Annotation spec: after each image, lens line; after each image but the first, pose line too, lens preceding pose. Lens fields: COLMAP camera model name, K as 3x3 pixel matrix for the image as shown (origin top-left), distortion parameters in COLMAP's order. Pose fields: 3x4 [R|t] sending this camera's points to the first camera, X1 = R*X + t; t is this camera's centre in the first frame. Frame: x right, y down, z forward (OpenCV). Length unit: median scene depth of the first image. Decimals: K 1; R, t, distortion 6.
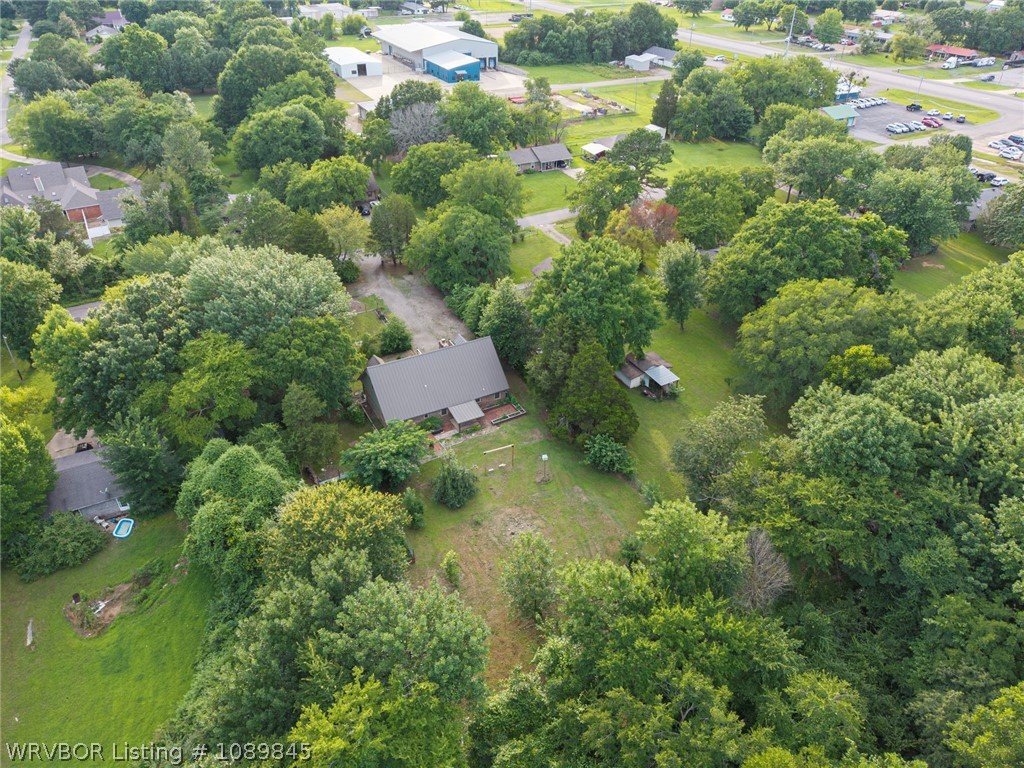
lens RADIAL K [[687.8, 0, 508.7], [0, 687.8, 385.2], [0, 0, 1]] dist [0.032012, -0.026054]
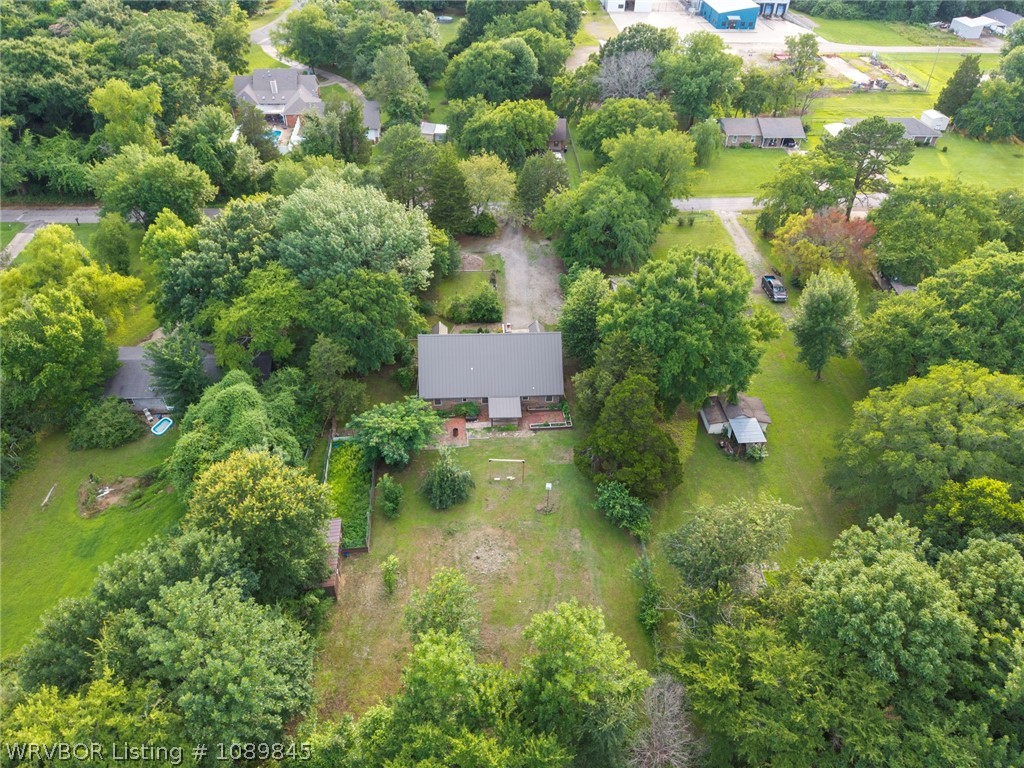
lens RADIAL K [[687.8, 0, 518.4], [0, 687.8, 380.1], [0, 0, 1]] dist [0.032012, -0.026054]
pose [[0.908486, 0.270412, -0.318638, 0.211505], [-0.245415, 0.962336, 0.116968, -0.096750], [0.338266, -0.028065, 0.940632, 0.130416]]
